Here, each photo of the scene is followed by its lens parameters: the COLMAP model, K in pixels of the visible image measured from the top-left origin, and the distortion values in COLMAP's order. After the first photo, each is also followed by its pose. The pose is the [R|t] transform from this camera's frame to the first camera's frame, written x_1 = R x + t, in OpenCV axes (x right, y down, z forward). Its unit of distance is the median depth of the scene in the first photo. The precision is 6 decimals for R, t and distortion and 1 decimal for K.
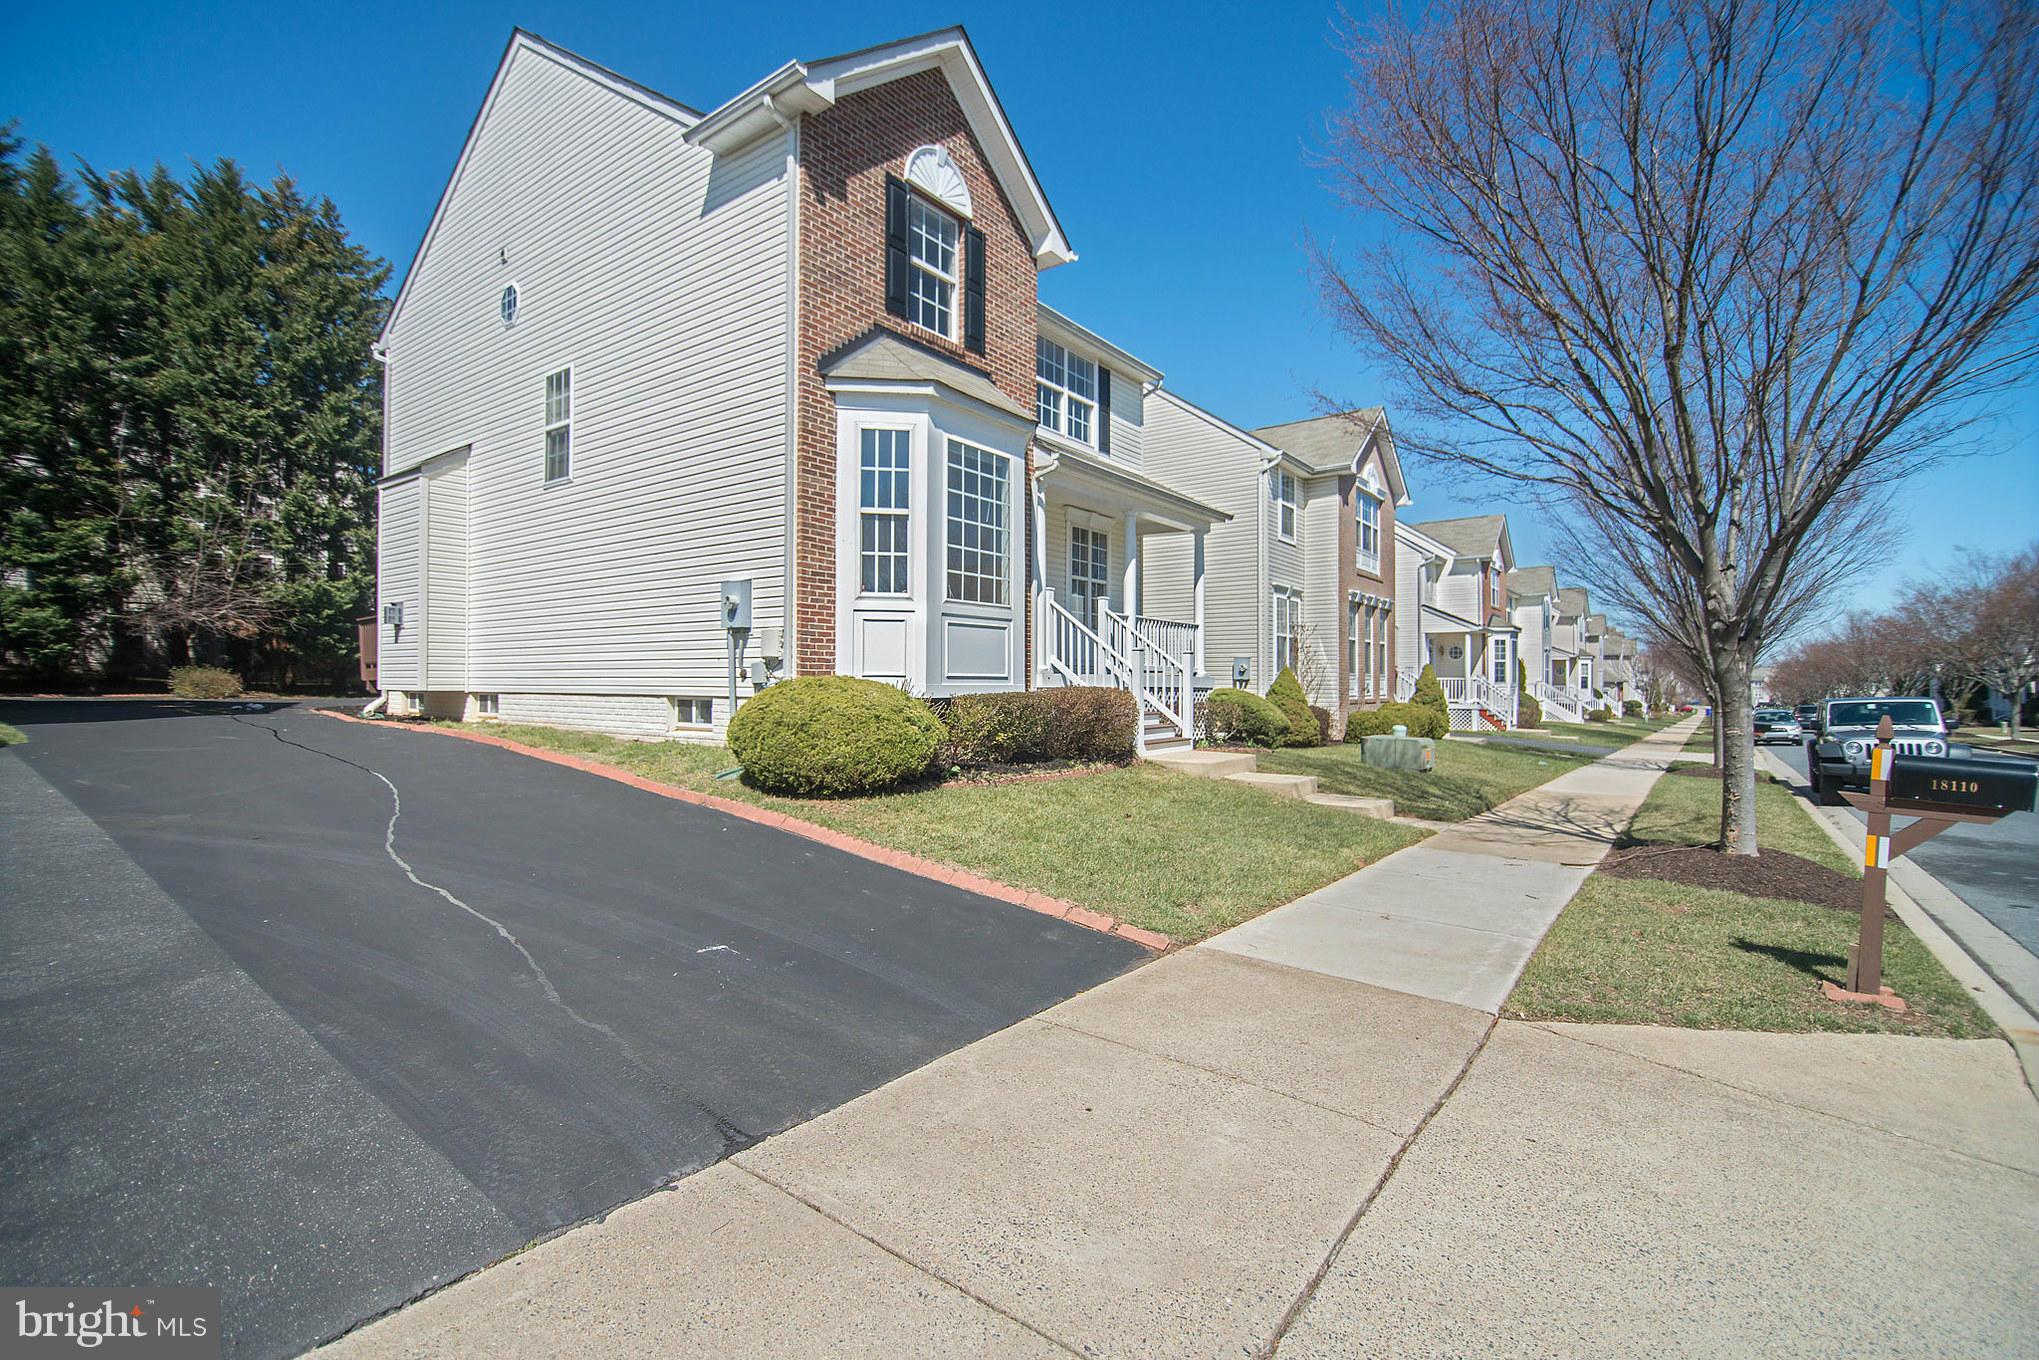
lens RADIAL K [[918.5, 0, 1010.0], [0, 918.5, 682.9], [0, 0, 1]] dist [-0.009916, -0.002075]
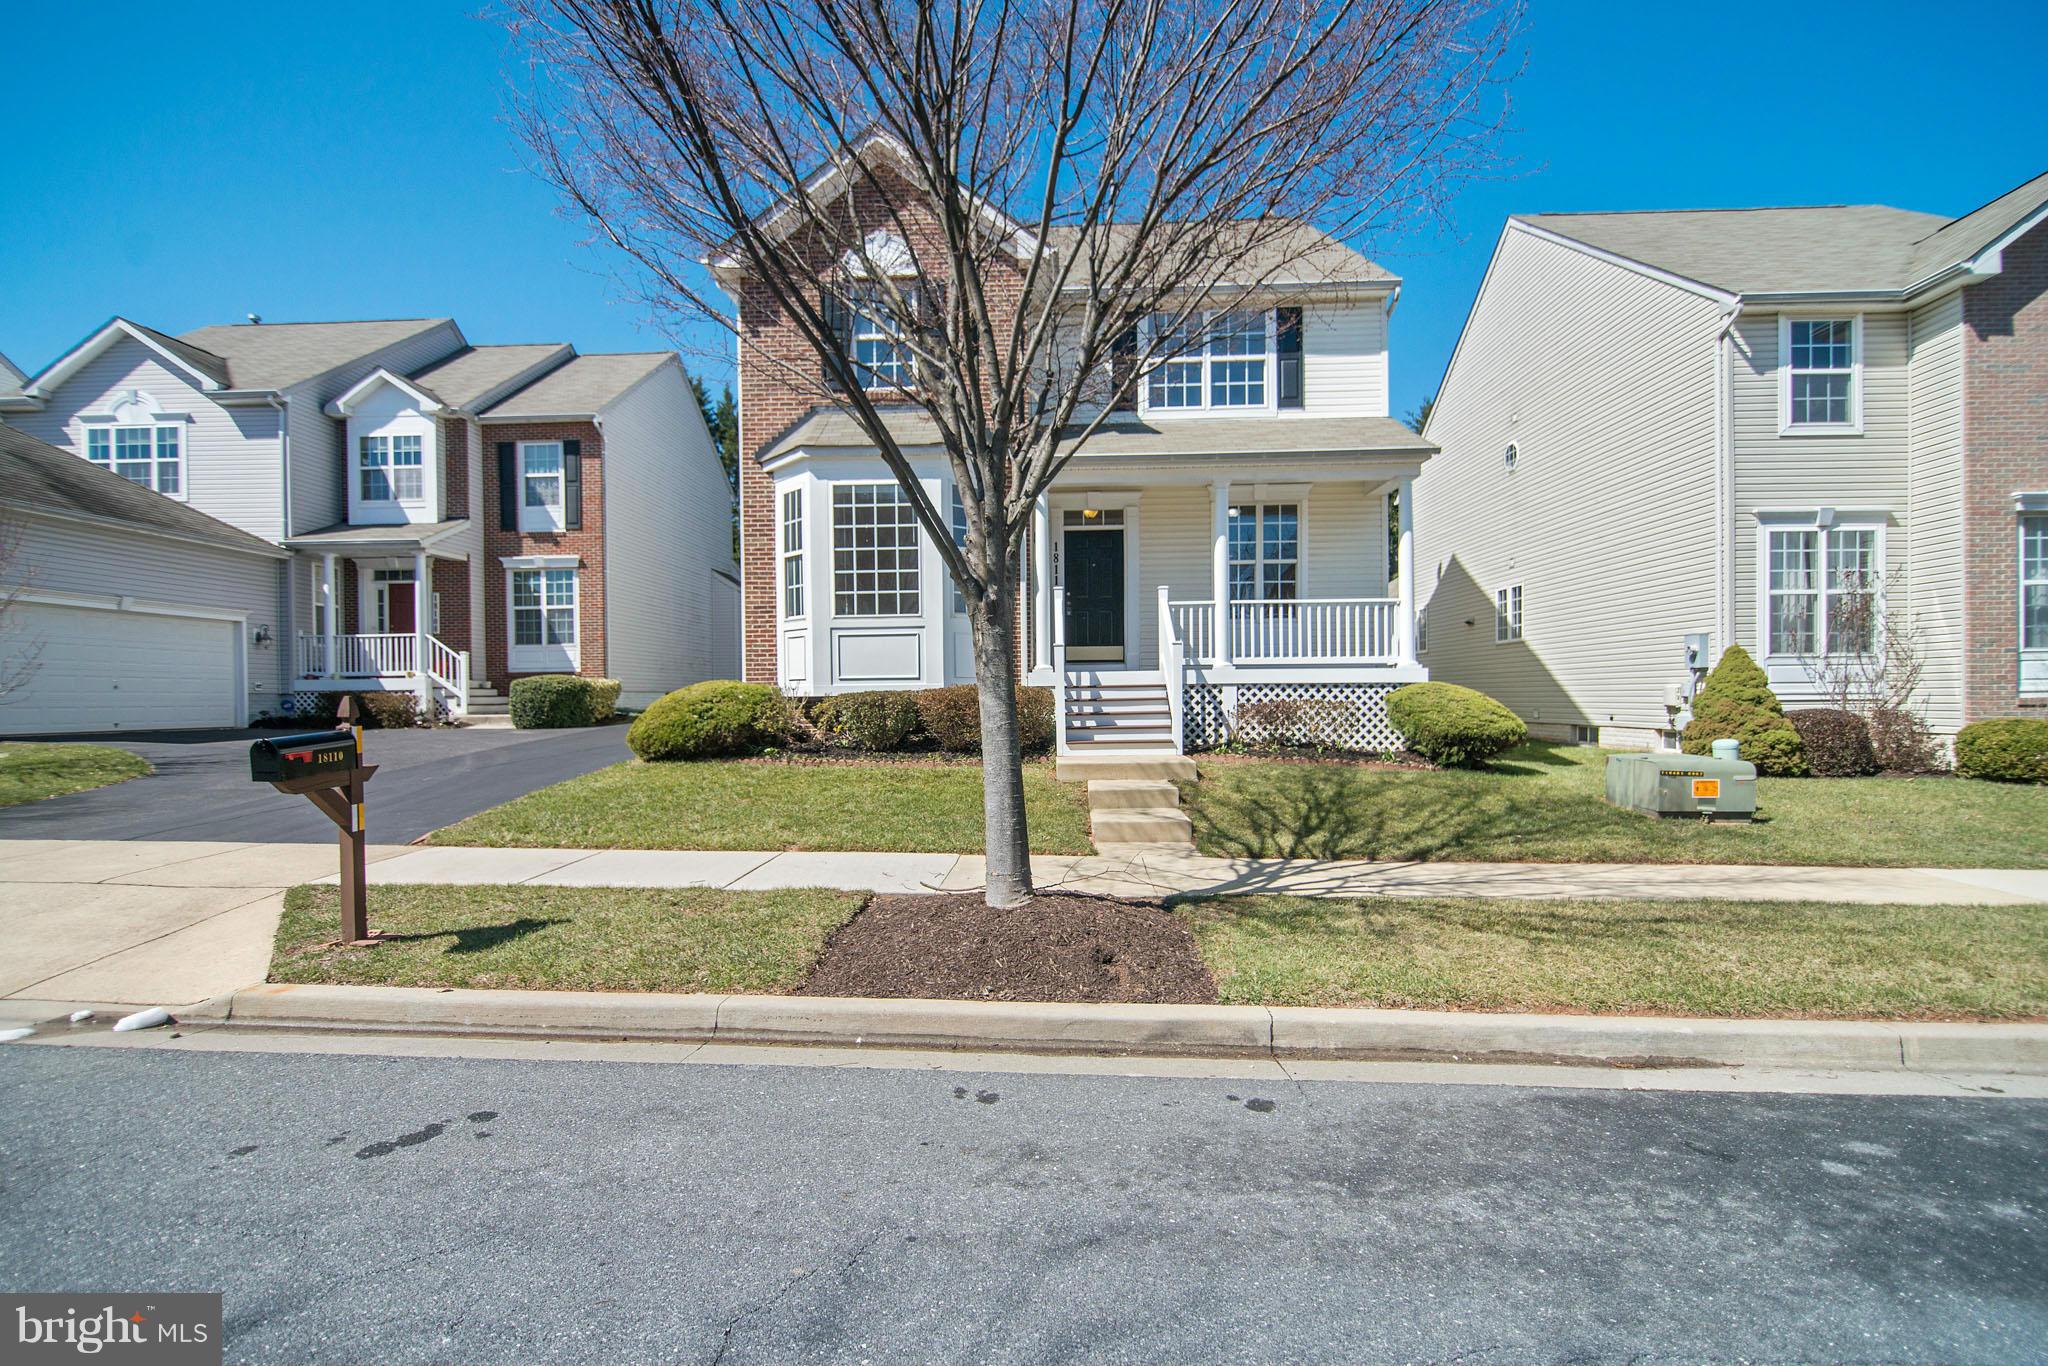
lens RADIAL K [[922.6, 0, 1019.8], [0, 922.6, 693.6], [0, 0, 1]] dist [-0.009916, -0.002075]
pose [[0.553888, -0.005345, -0.832574, 0.982973], [0.012120, 0.999925, 0.001643, 0.012182], [0.832503, -0.011001, 0.553911, 0.467360]]
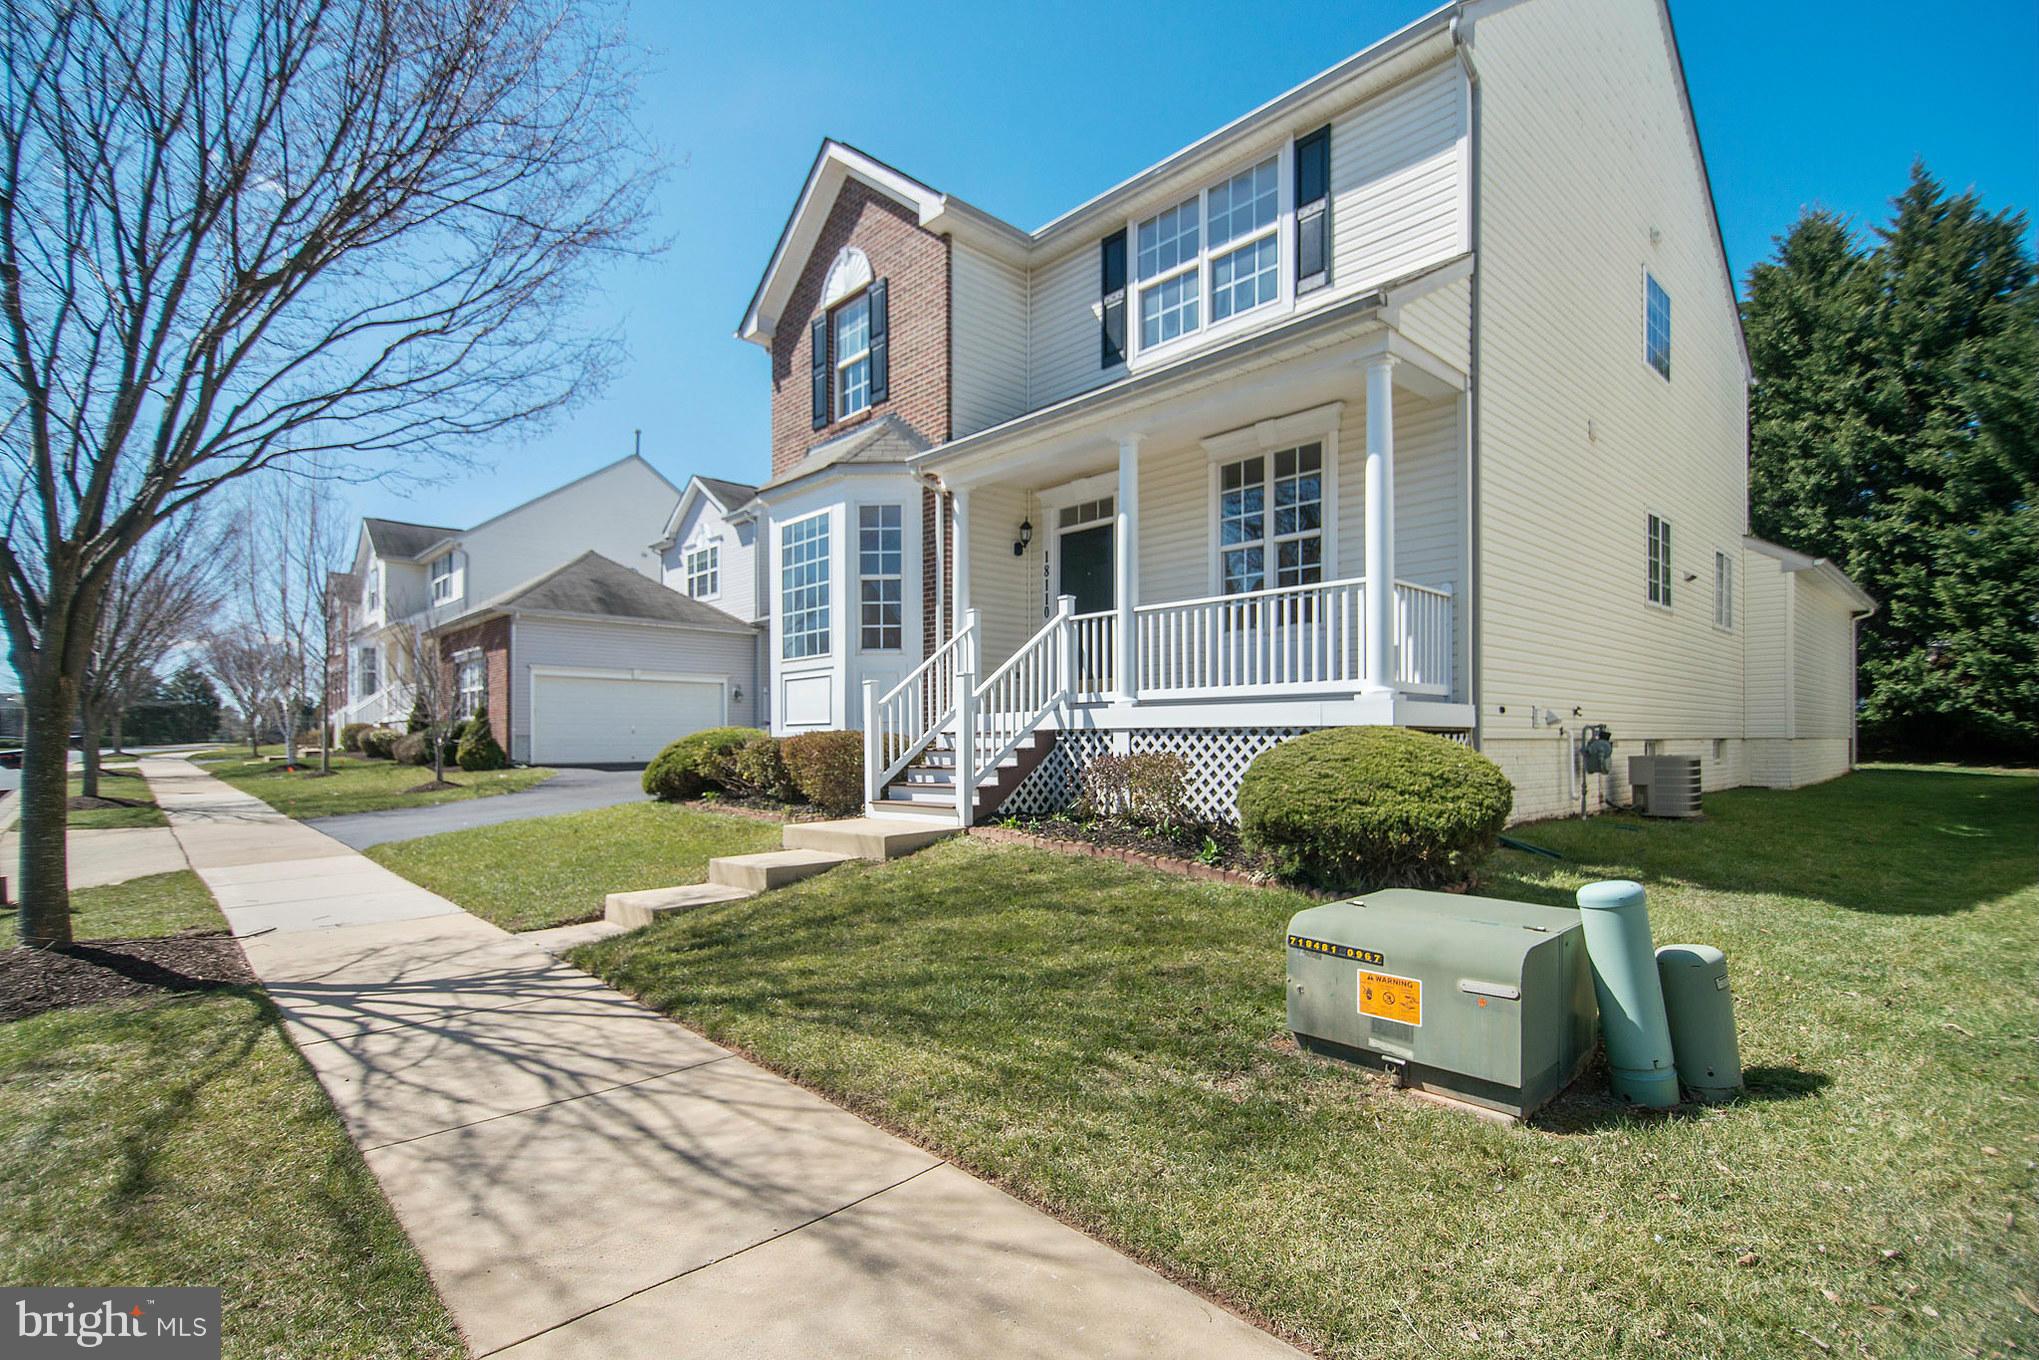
lens RADIAL K [[945.3, 0, 993.0], [0, 945.3, 732.7], [0, 0, 1]] dist [-0.001865, 0.000049]
pose [[-0.176564, -0.008092, -0.984256, 0.989456], [0.007328, 0.999928, -0.009536, 0.015587], [0.984262, -0.008896, -0.176492, 1.336774]]
